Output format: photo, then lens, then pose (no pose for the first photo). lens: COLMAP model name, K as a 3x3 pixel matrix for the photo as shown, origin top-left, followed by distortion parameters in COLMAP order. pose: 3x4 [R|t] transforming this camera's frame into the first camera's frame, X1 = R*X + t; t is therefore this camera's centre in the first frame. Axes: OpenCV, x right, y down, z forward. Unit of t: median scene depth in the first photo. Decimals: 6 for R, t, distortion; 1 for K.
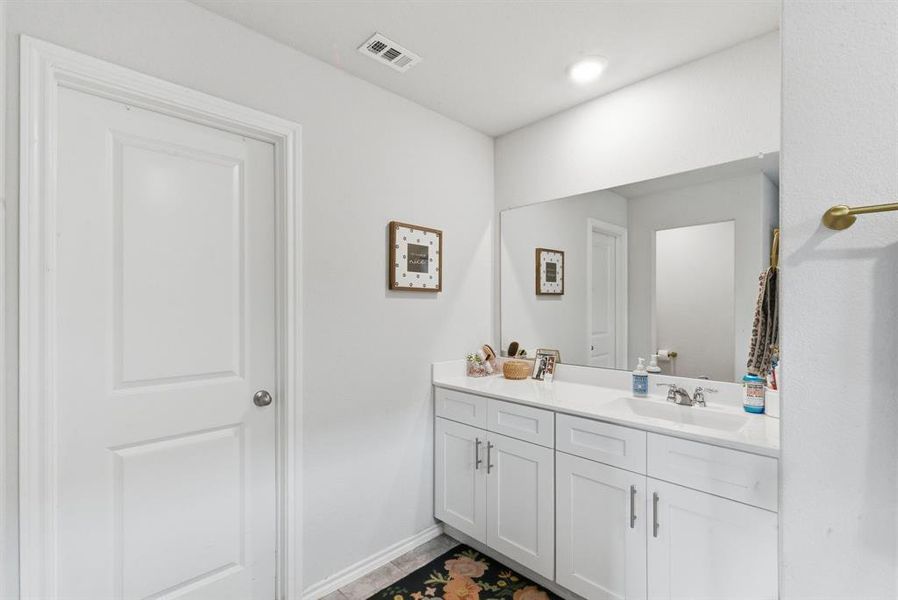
lens RADIAL K [[404.6, 0, 445.9], [0, 404.6, 302.0], [0, 0, 1]] dist [0.007153, -0.001620]
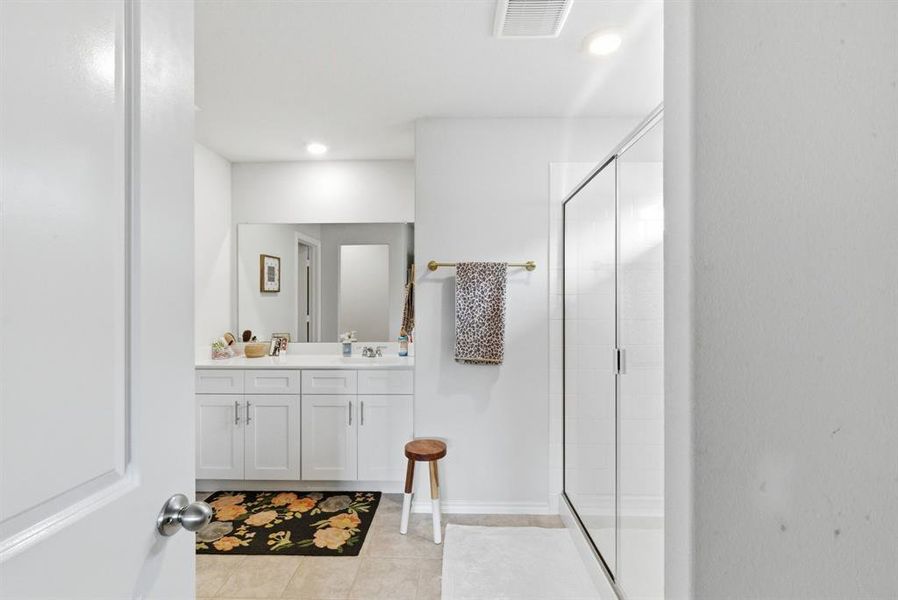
lens RADIAL K [[404.6, 0, 448.2], [0, 404.6, 299.3], [0, 0, 1]] dist [0.007153, -0.001620]
pose [[0.707683, -0.000200, 0.706530, -0.365663], [-0.001989, 0.999995, 0.002275, 0.000387], [-0.706528, -0.003015, 0.707679, -0.416113]]
